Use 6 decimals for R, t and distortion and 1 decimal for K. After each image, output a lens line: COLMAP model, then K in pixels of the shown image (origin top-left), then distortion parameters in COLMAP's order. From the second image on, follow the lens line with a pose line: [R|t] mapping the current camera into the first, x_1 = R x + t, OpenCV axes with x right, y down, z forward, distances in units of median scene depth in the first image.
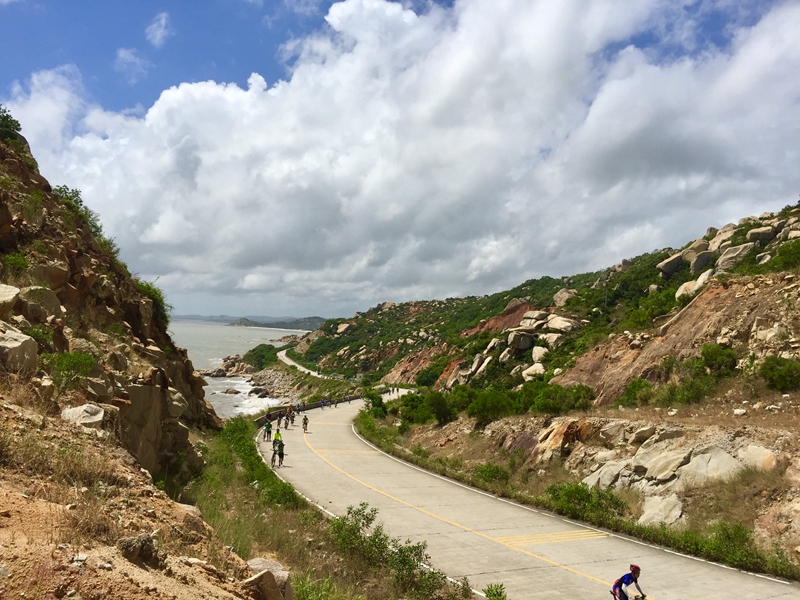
lens RADIAL K [[685.7, 0, 394.7], [0, 685.7, 294.7], [0, 0, 1]] dist [0.063530, -0.072902]
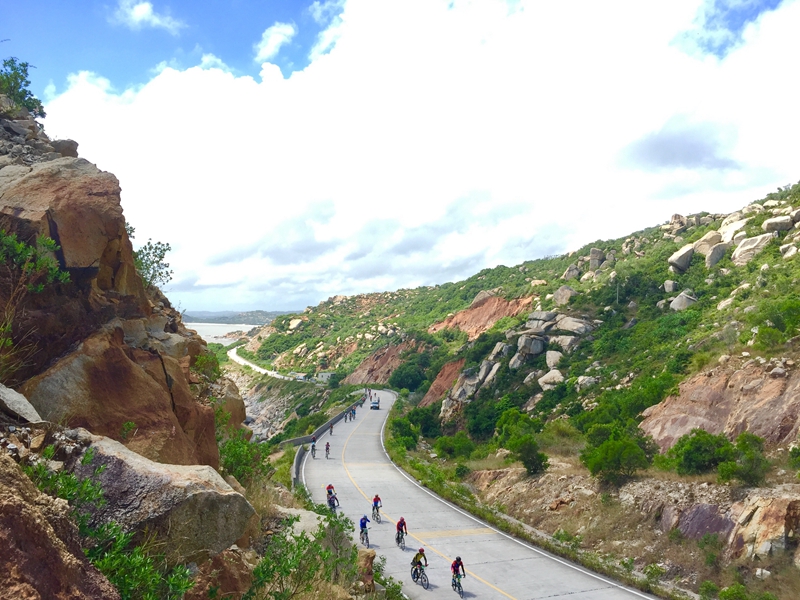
lens RADIAL K [[684.2, 0, 395.1], [0, 684.2, 298.2], [0, 0, 1]] dist [0.069482, -0.094729]
pose [[0.995853, -0.031269, 0.085432, -0.074364], [0.029512, 0.999328, 0.021751, -0.020799], [-0.086055, -0.019139, 0.996107, 0.093734]]
